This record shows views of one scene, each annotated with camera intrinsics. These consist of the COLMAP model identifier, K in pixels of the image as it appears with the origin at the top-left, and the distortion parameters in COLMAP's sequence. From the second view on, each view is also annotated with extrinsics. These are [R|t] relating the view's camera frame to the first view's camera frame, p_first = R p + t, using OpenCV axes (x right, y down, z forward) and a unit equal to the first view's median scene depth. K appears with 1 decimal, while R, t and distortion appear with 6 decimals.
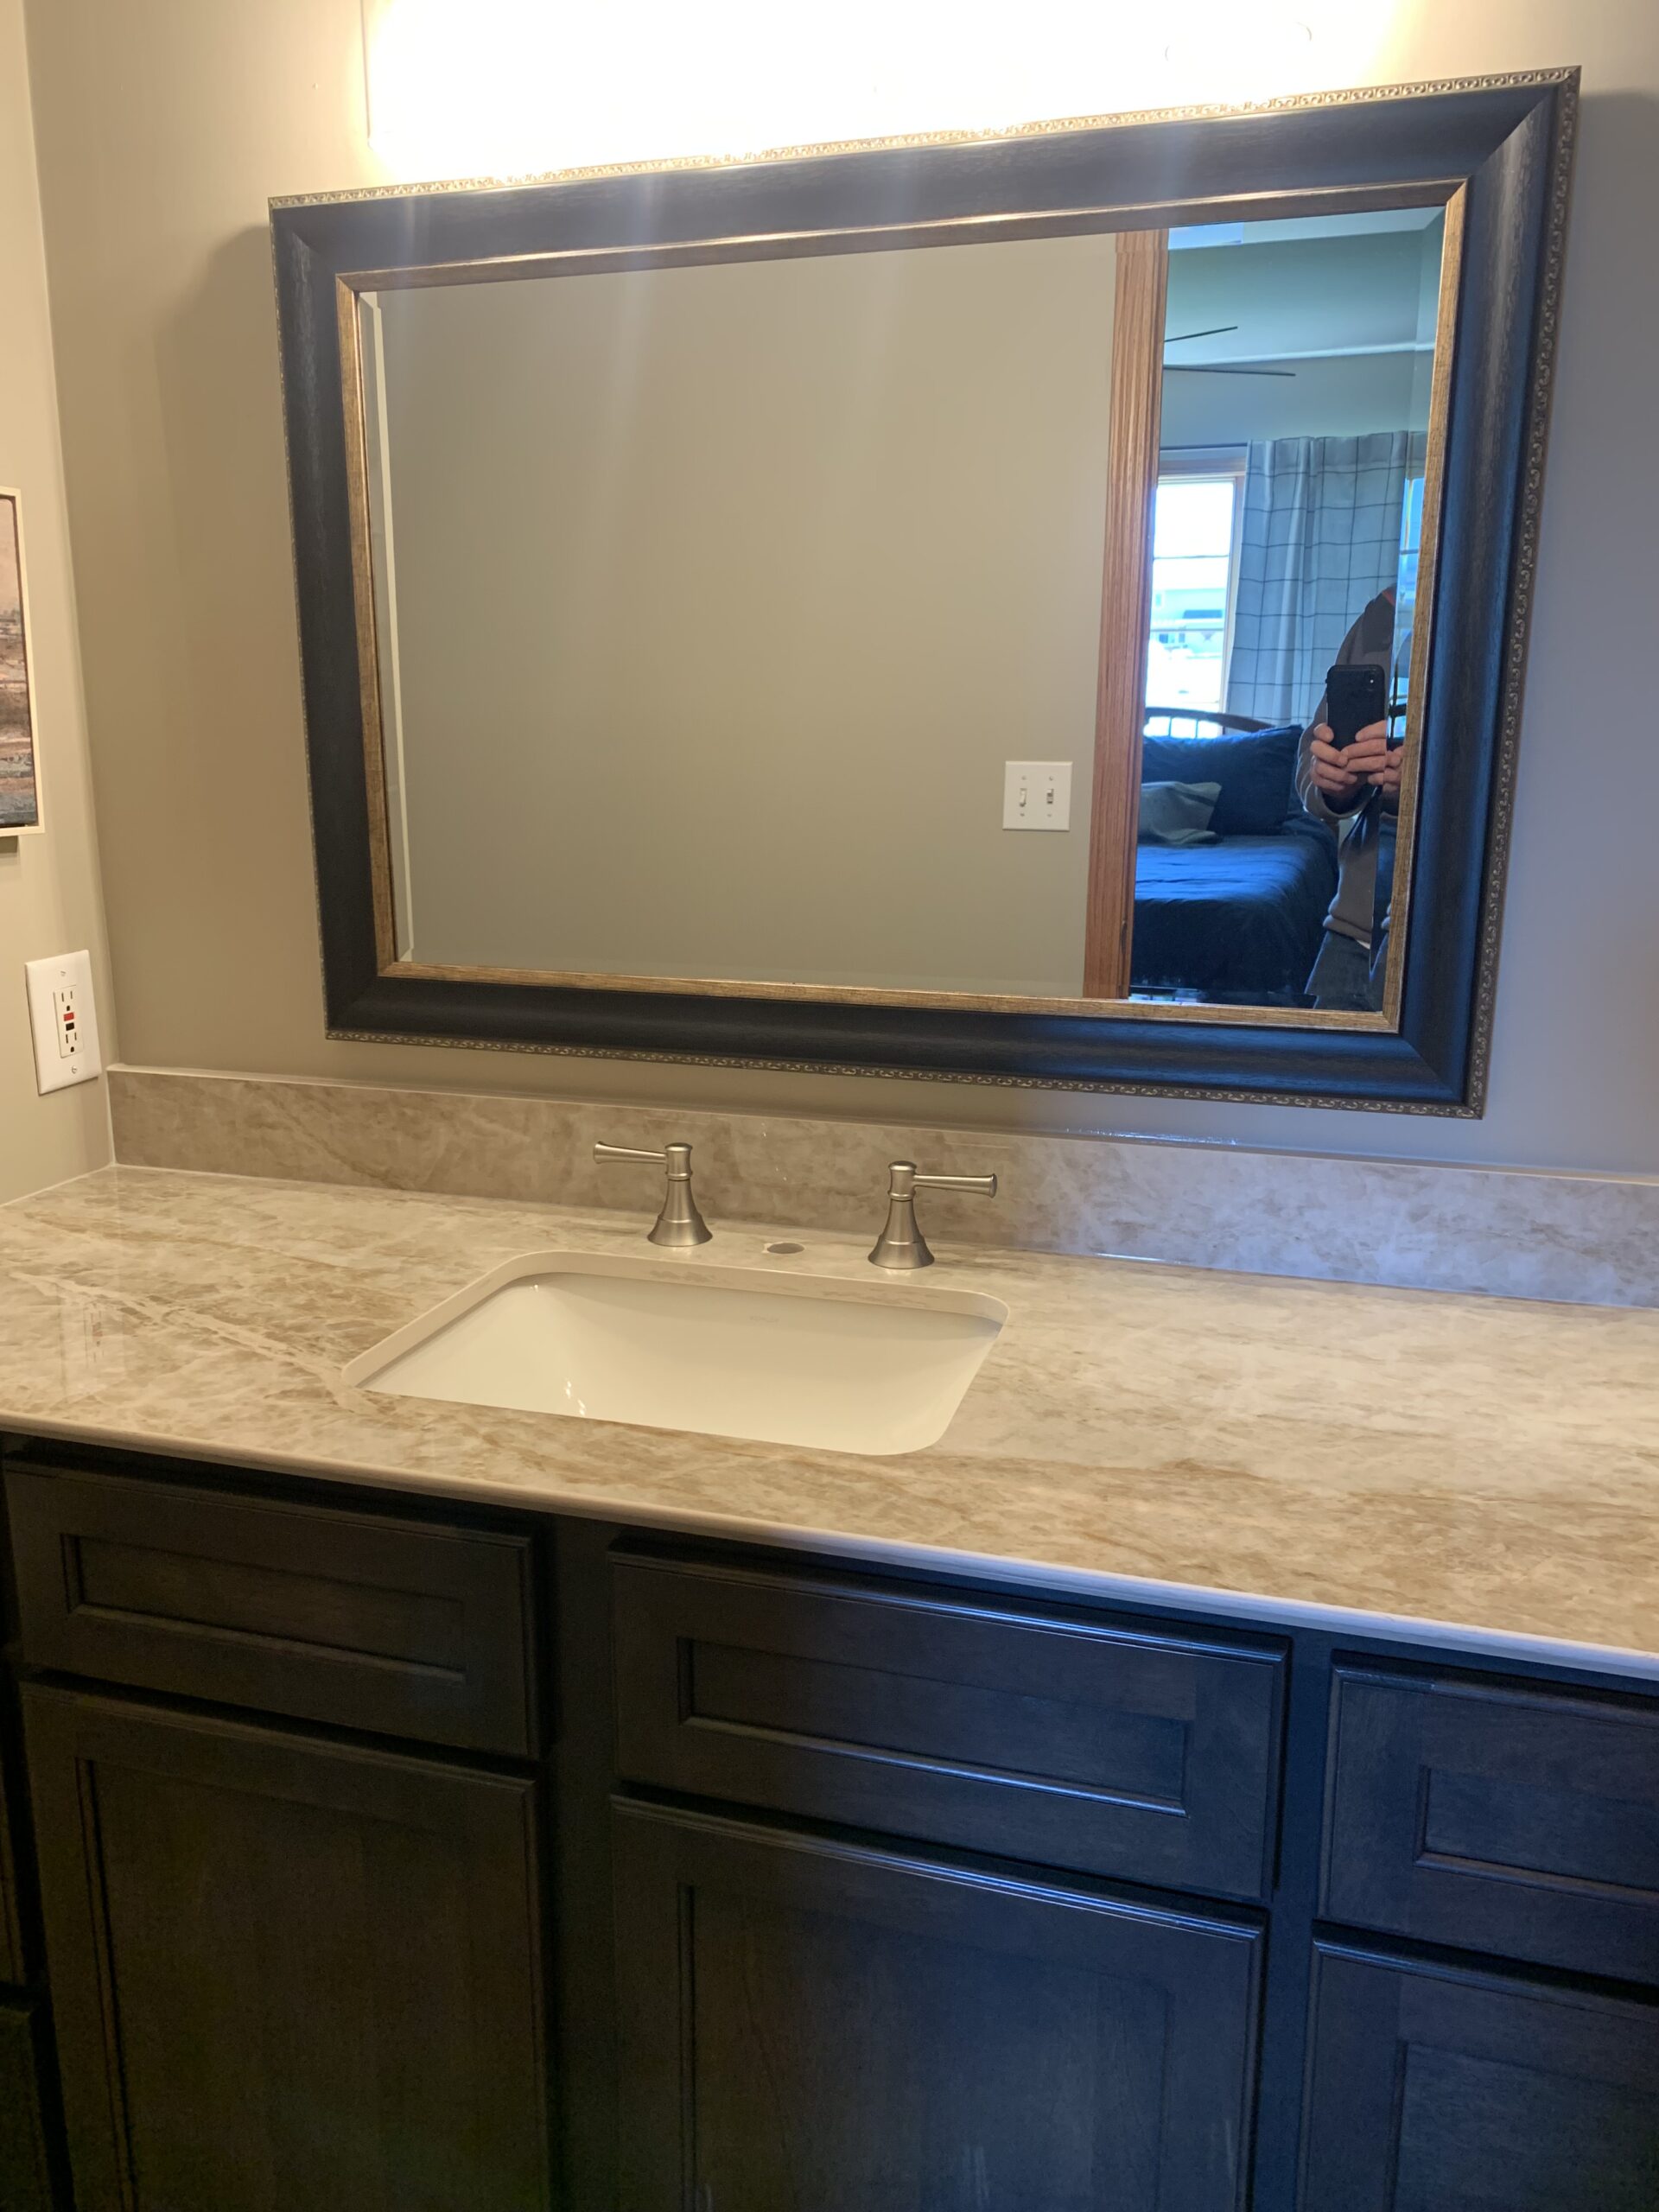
lens RADIAL K [[1678.1, 0, 824.1], [0, 1678.1, 1096.6], [0, 0, 1]] dist [0.020973, -0.028590]
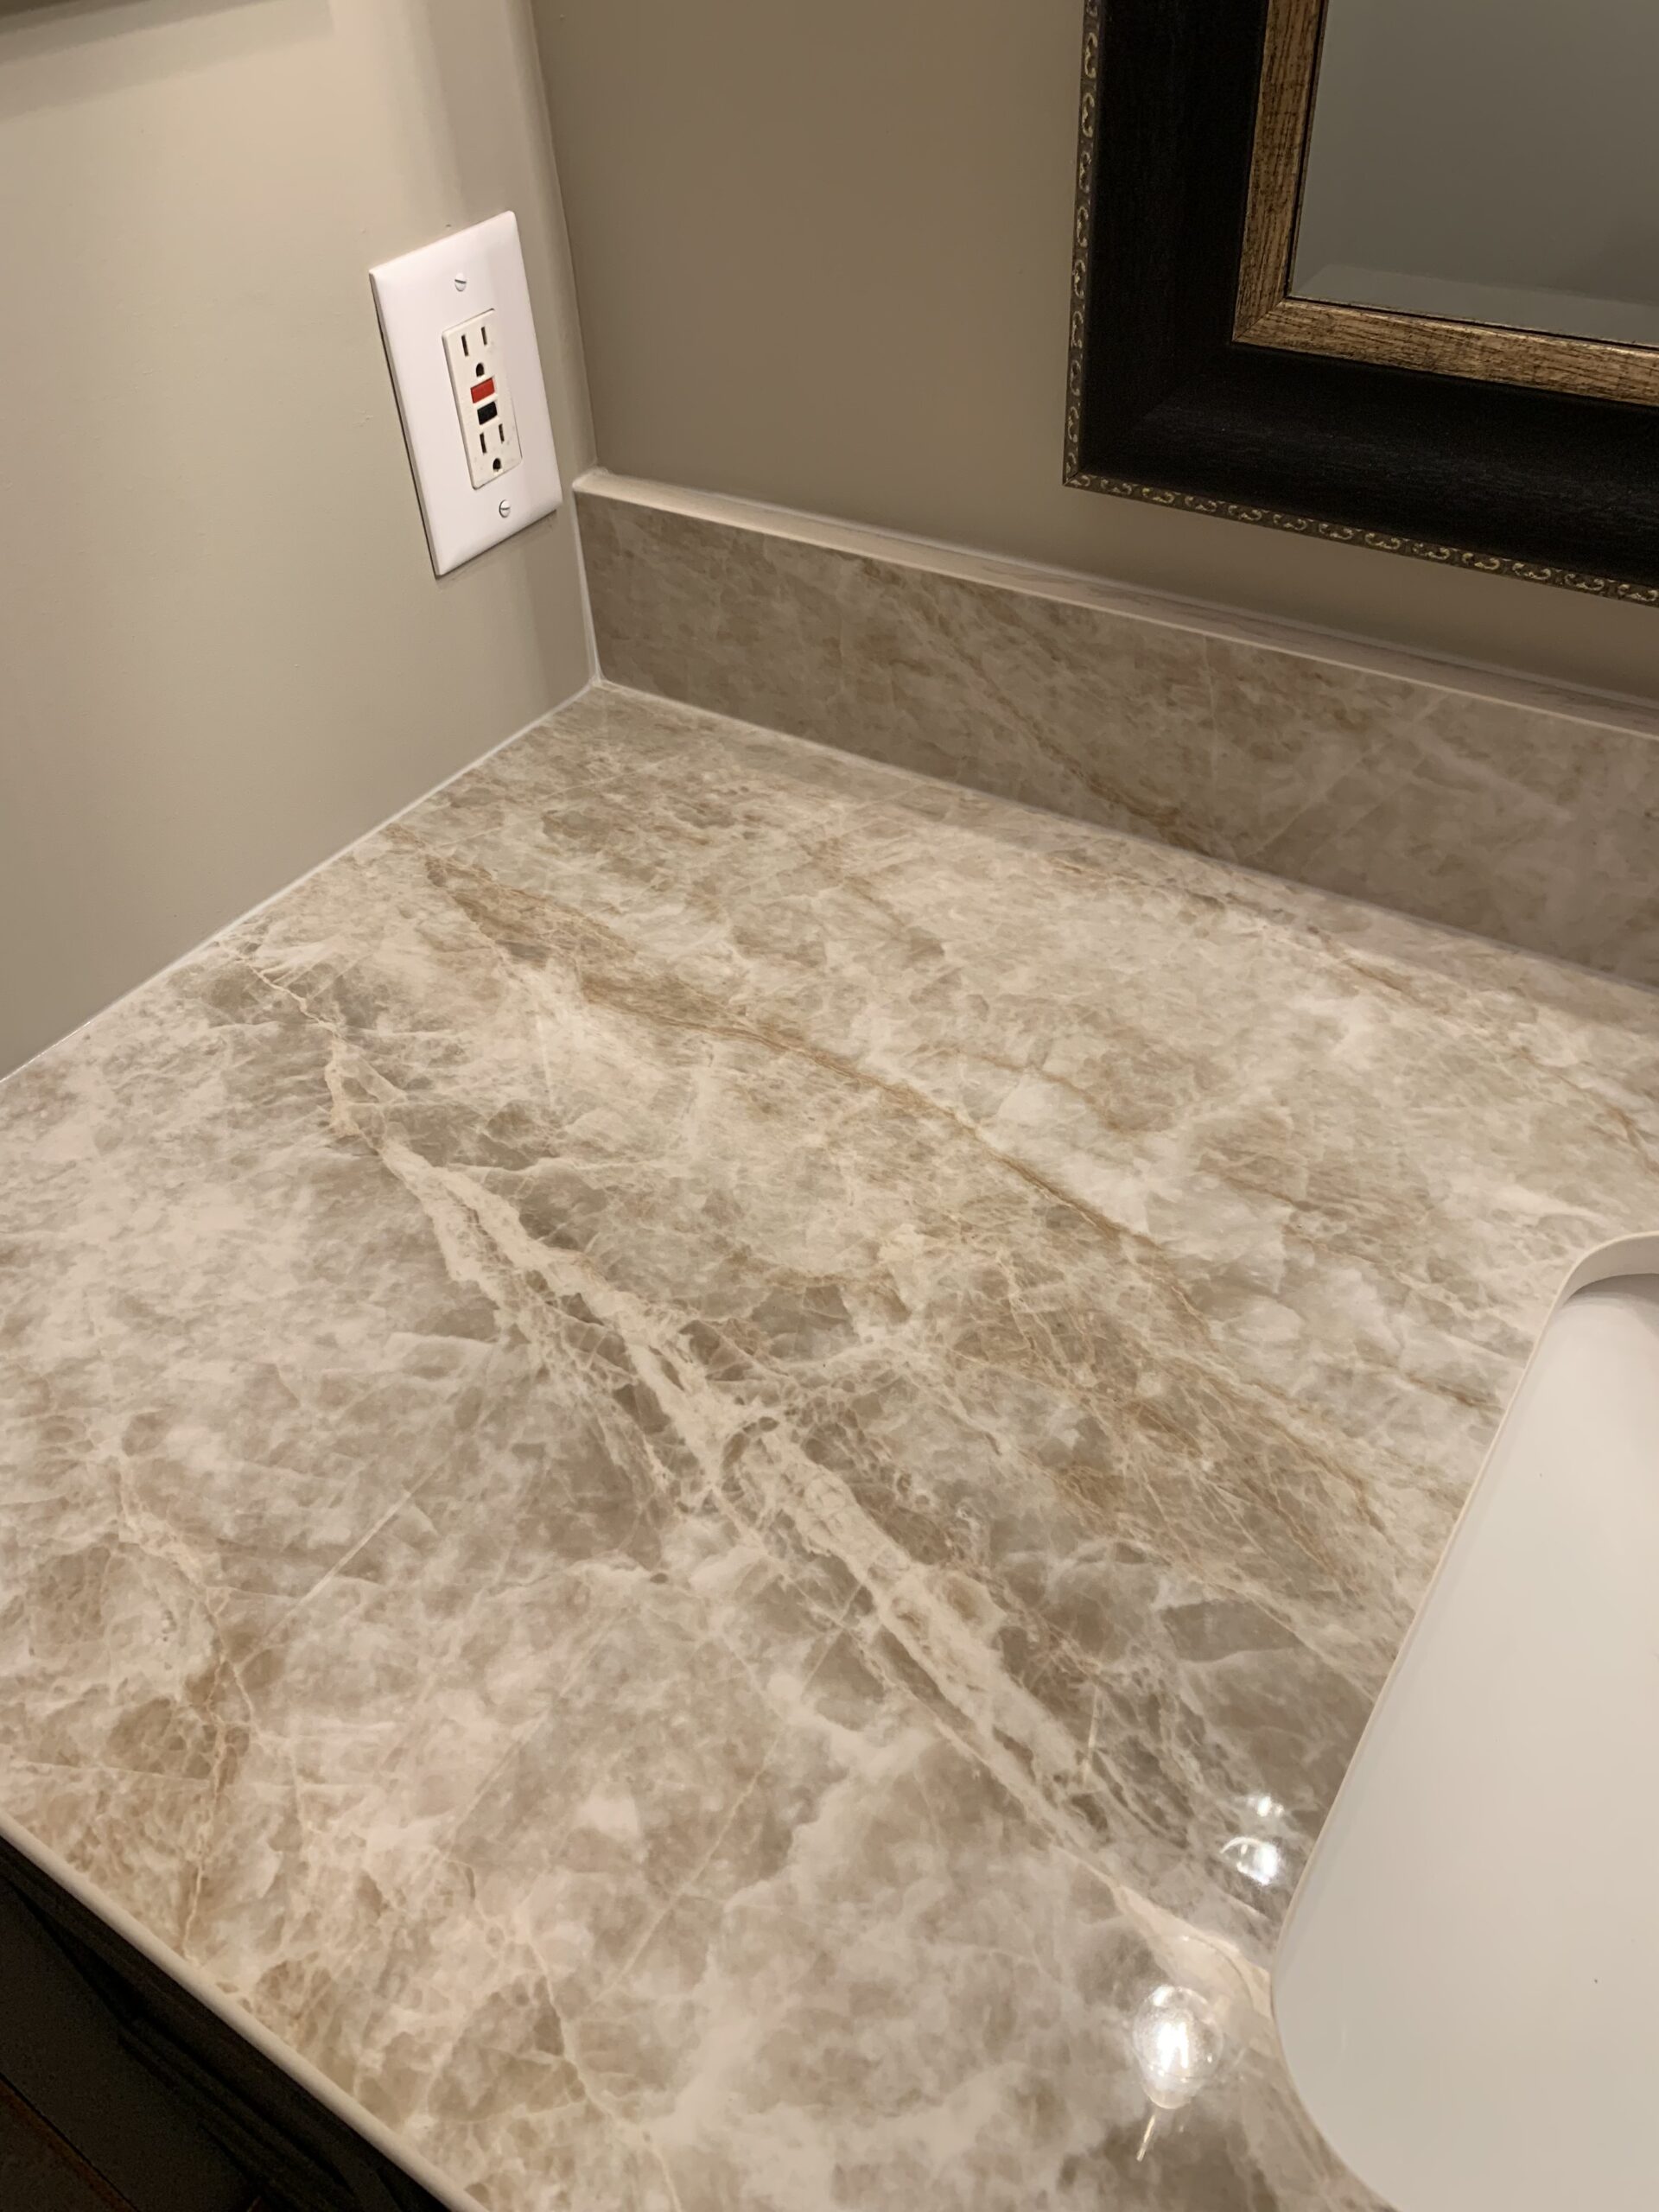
lens RADIAL K [[1678.1, 0, 849.5], [0, 1678.1, 1104.4], [0, 0, 1]] dist [0.020973, -0.028590]
pose [[0.962098, 0.153595, -0.225336, -0.237891], [-0.023246, 0.869484, 0.493413, -0.106248], [0.271712, -0.469474, 0.840099, 0.590125]]
